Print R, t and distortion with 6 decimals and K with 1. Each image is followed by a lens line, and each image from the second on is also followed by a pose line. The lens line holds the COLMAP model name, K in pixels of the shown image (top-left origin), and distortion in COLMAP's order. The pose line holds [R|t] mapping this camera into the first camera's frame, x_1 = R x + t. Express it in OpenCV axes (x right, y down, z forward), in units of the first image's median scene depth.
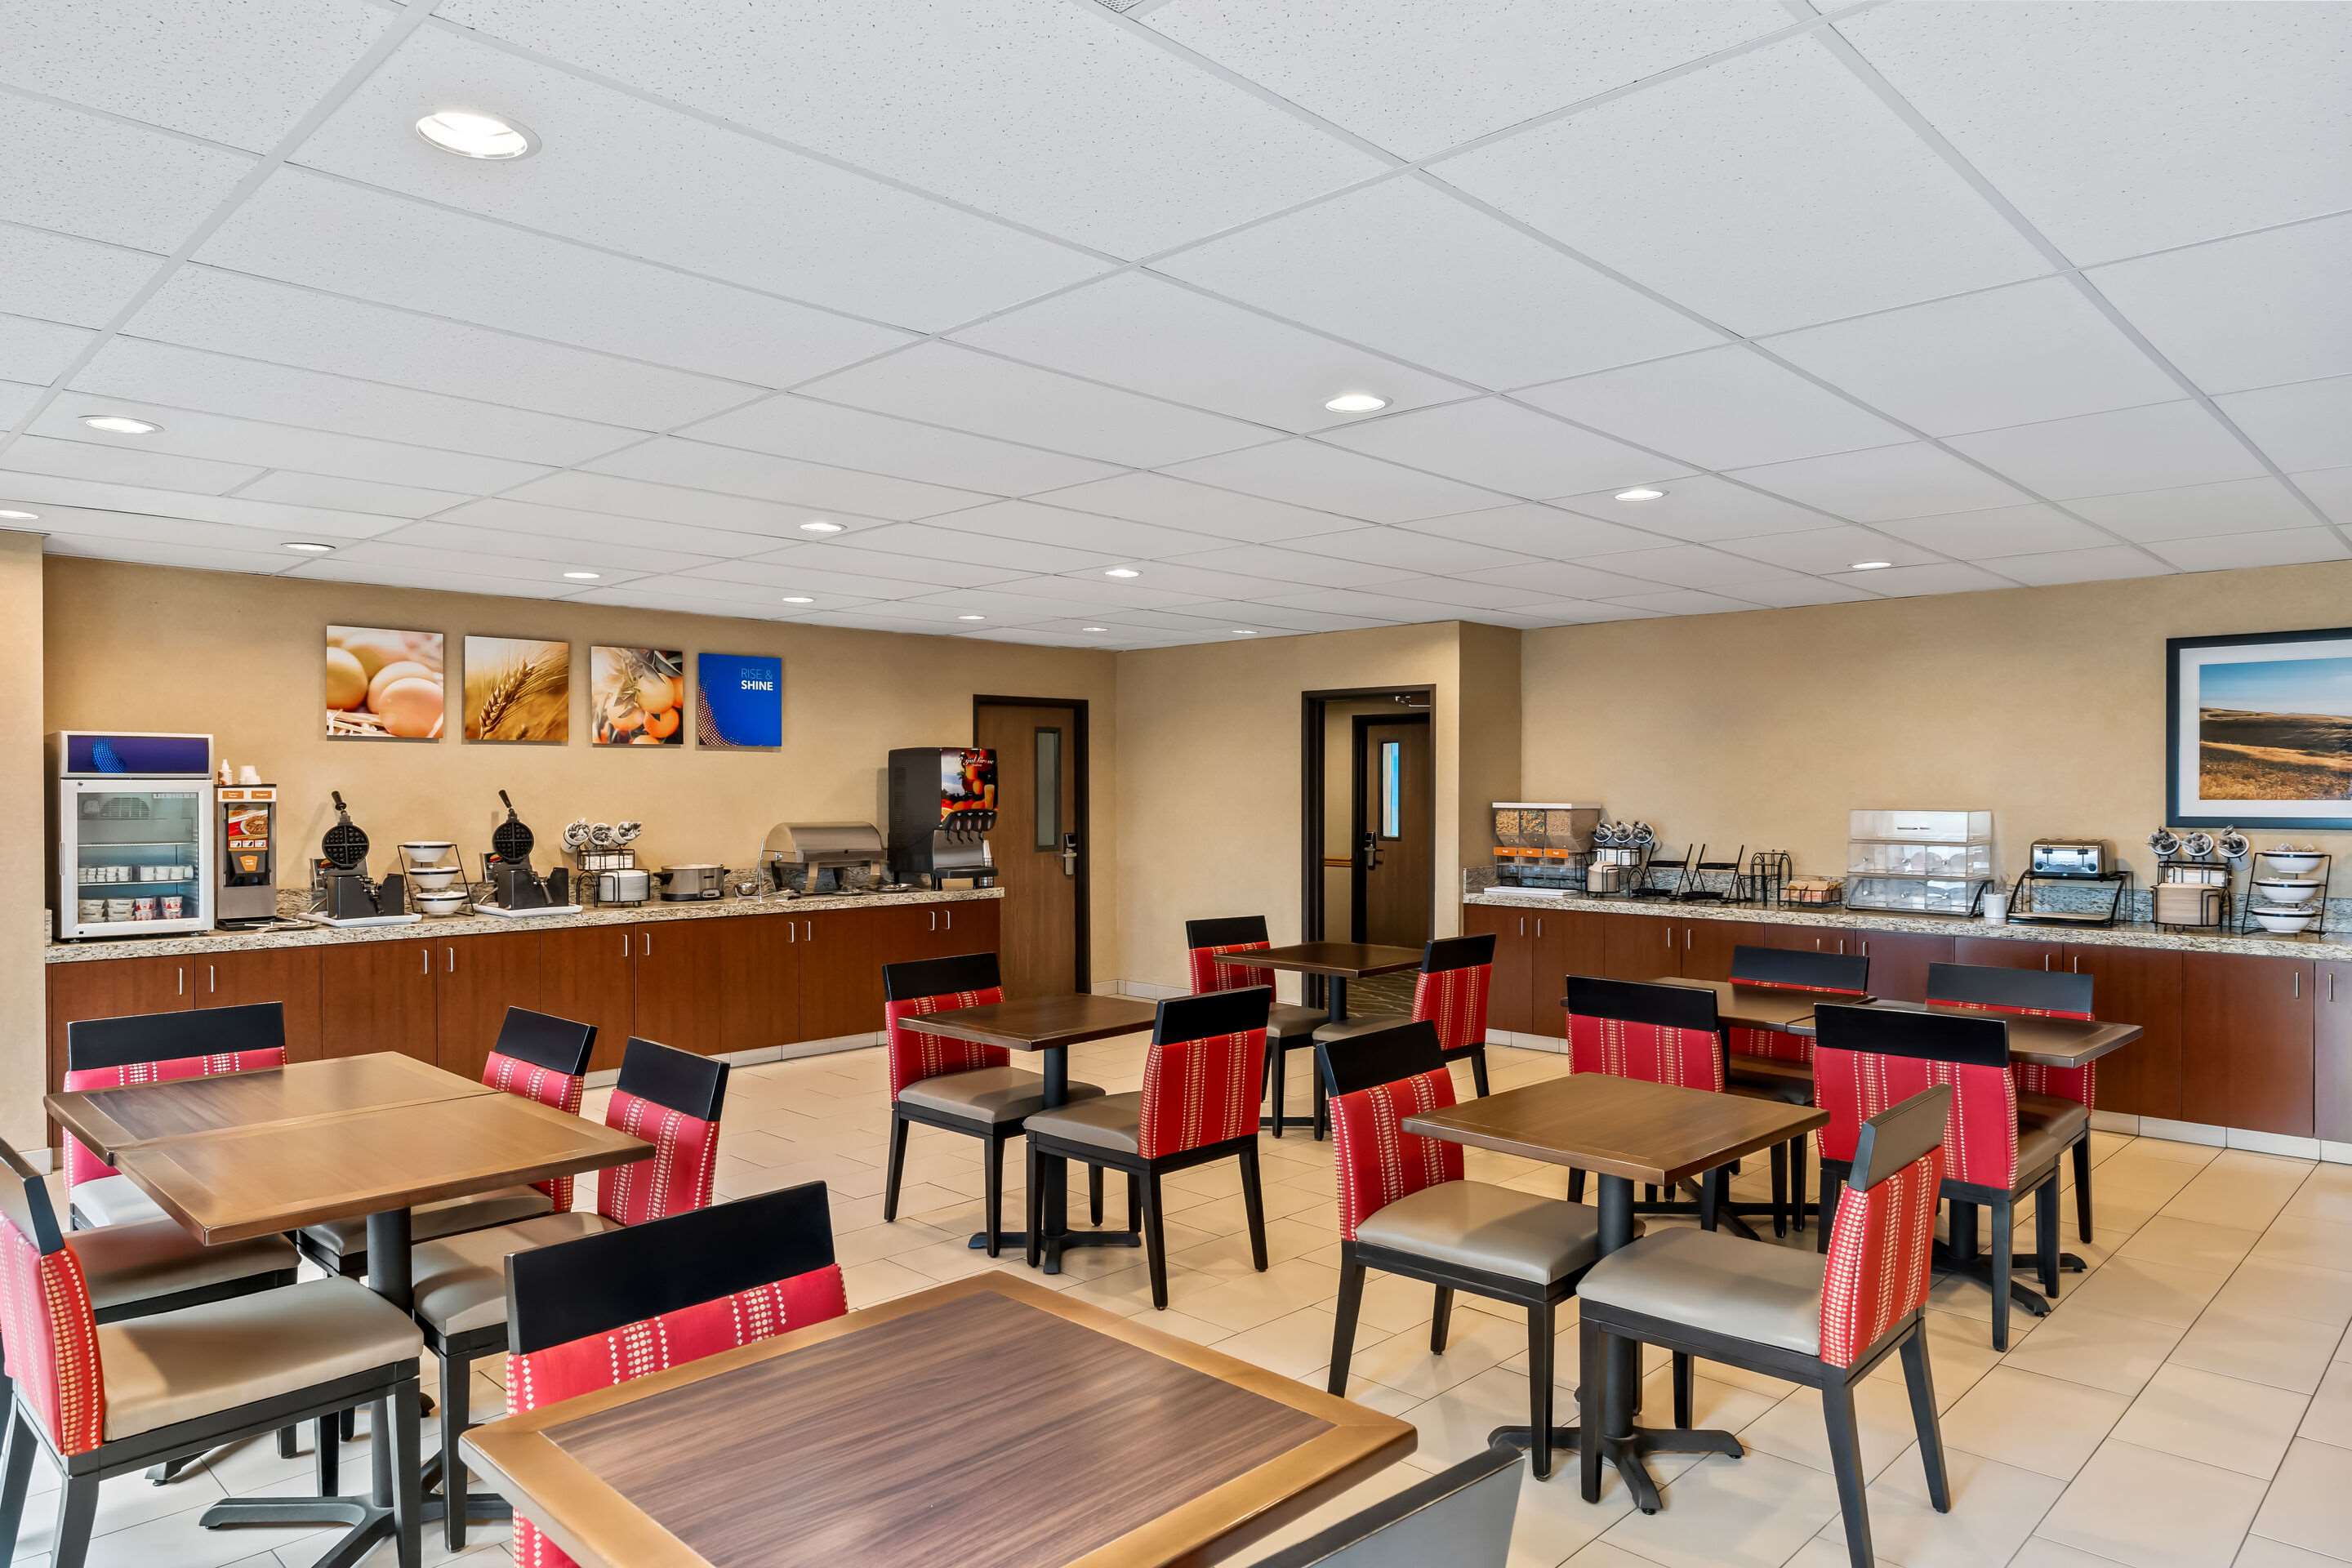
lens RADIAL K [[1451.6, 0, 1176.0], [0, 1451.6, 784.0], [0, 0, 1]] dist [0.000074, -0.000098]
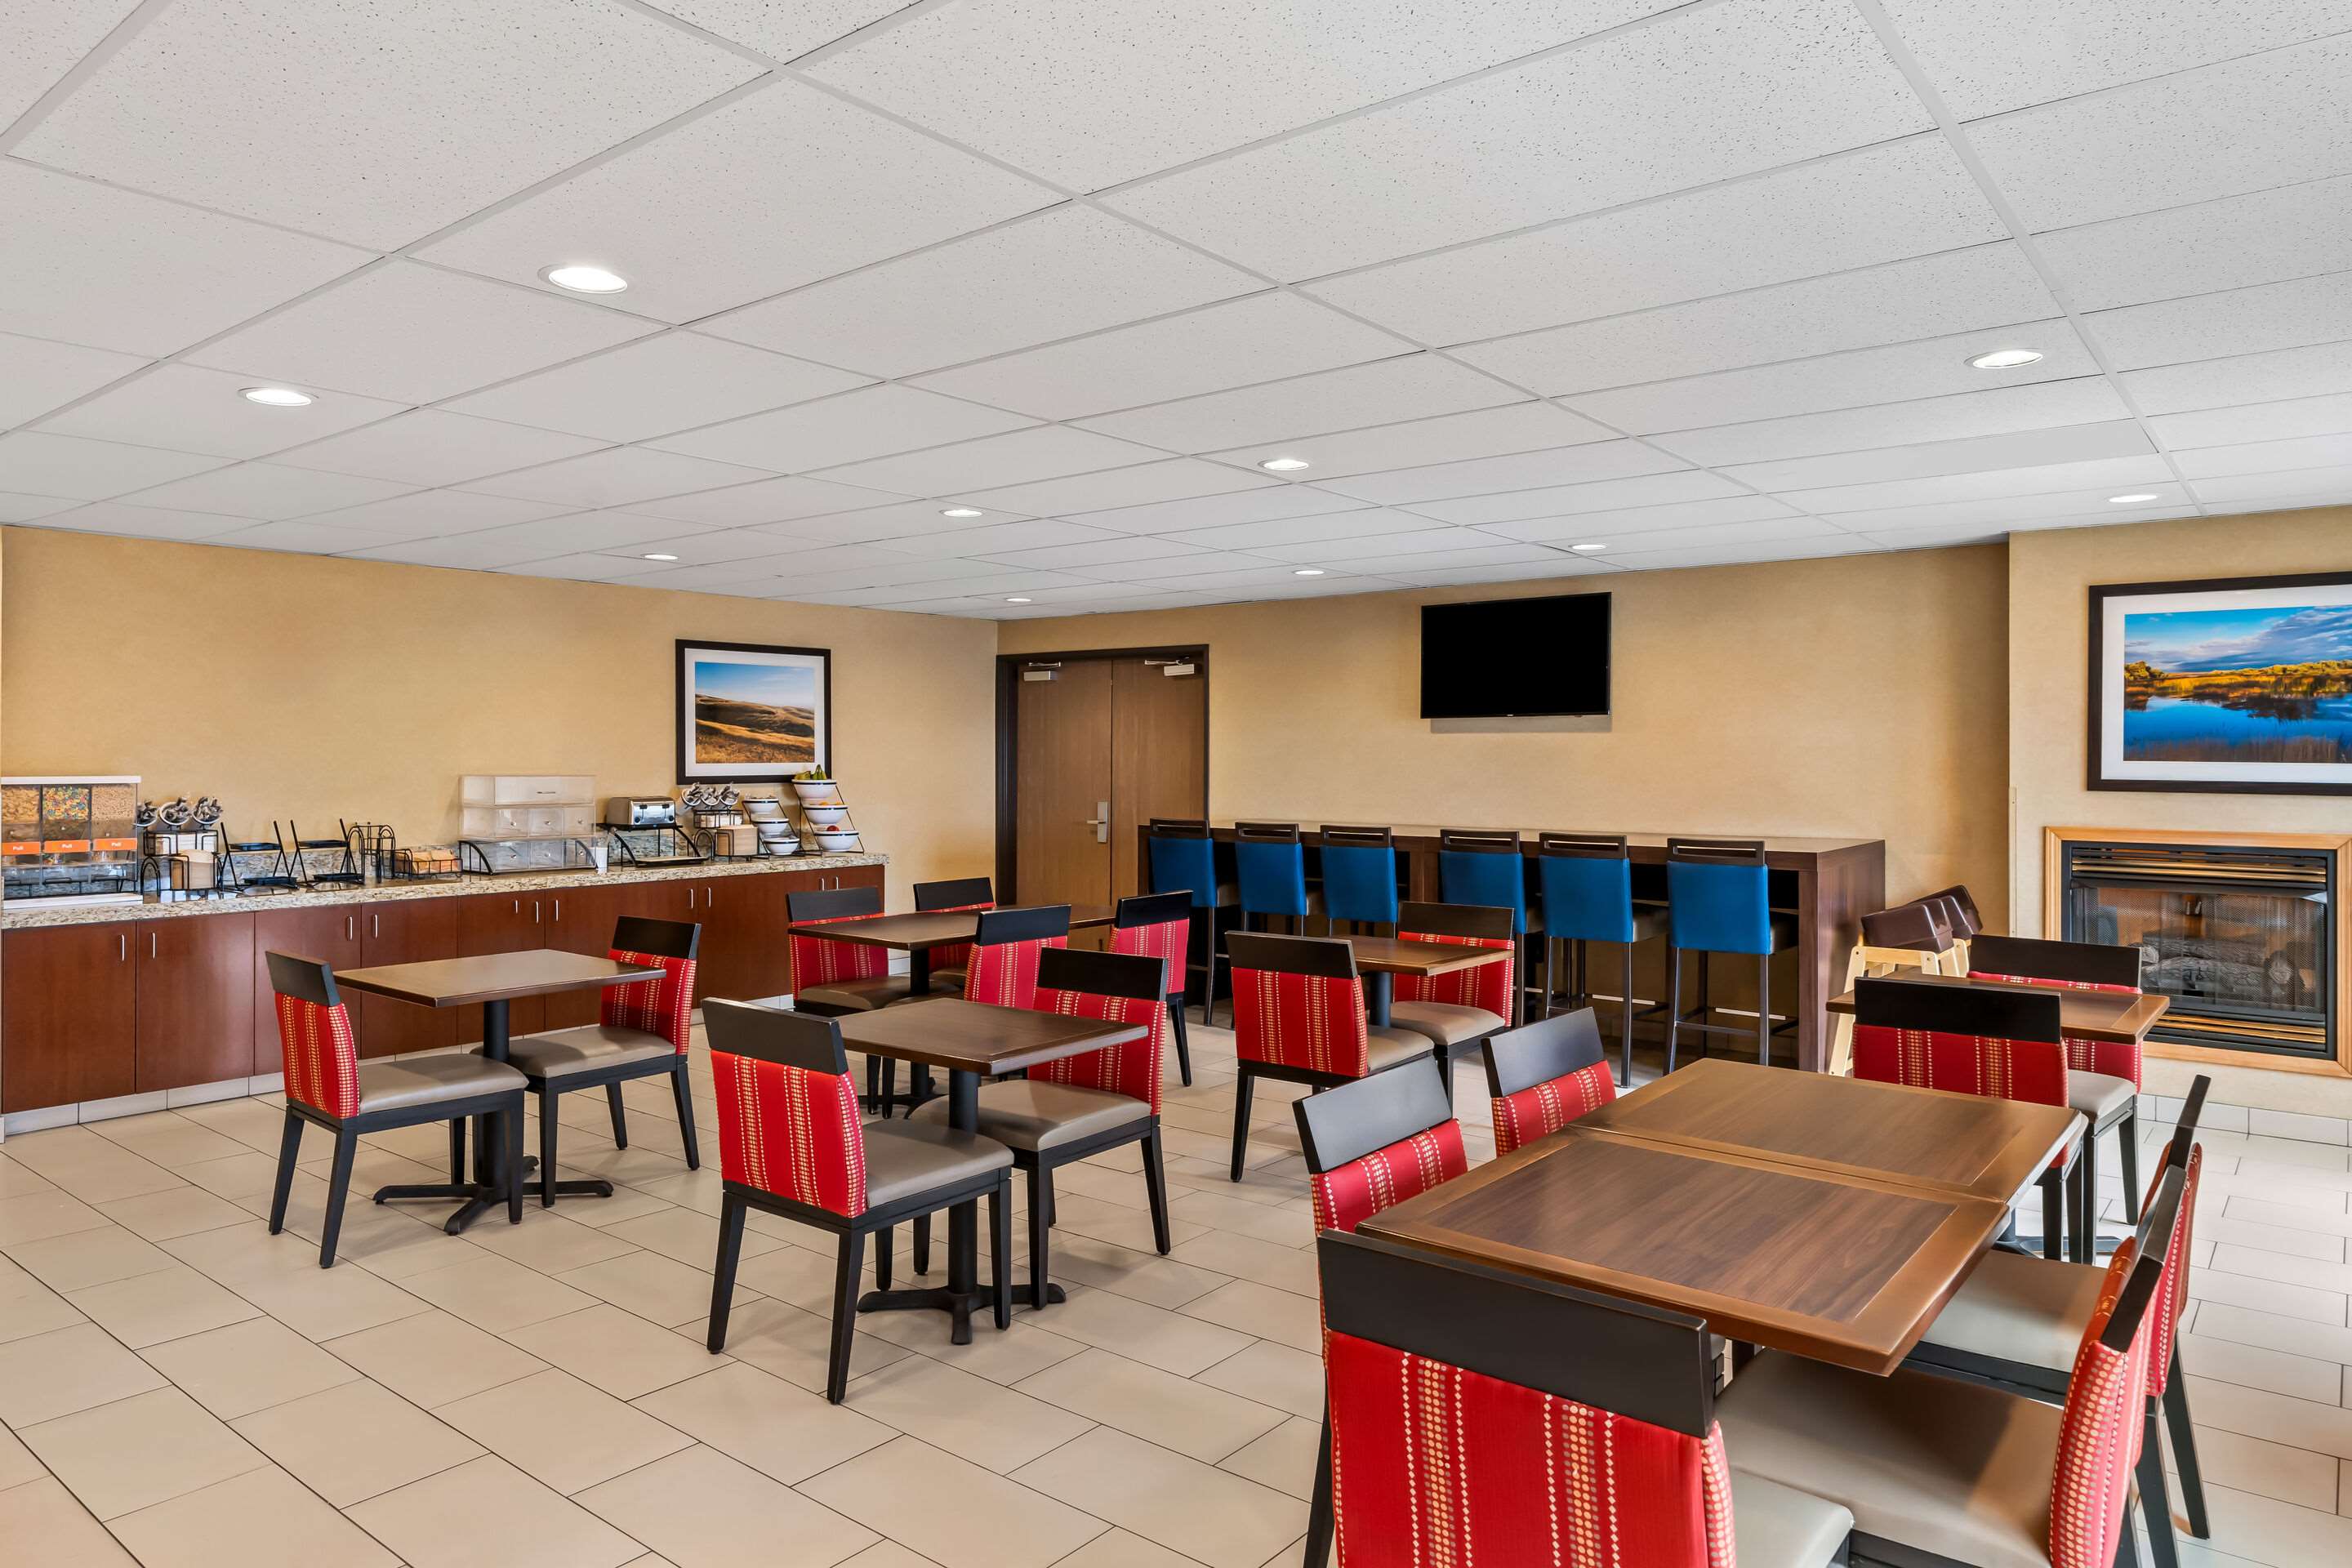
lens RADIAL K [[1475.5, 0, 1177.9], [0, 1475.5, 750.5], [0, 0, 1]] dist [-0.000181, -0.000136]
pose [[-0.098363, 0.002773, 0.995147, -0.704071], [-0.001513, 0.999995, -0.002936, 0.002331], [-0.995149, -0.001794, -0.098358, 0.717686]]
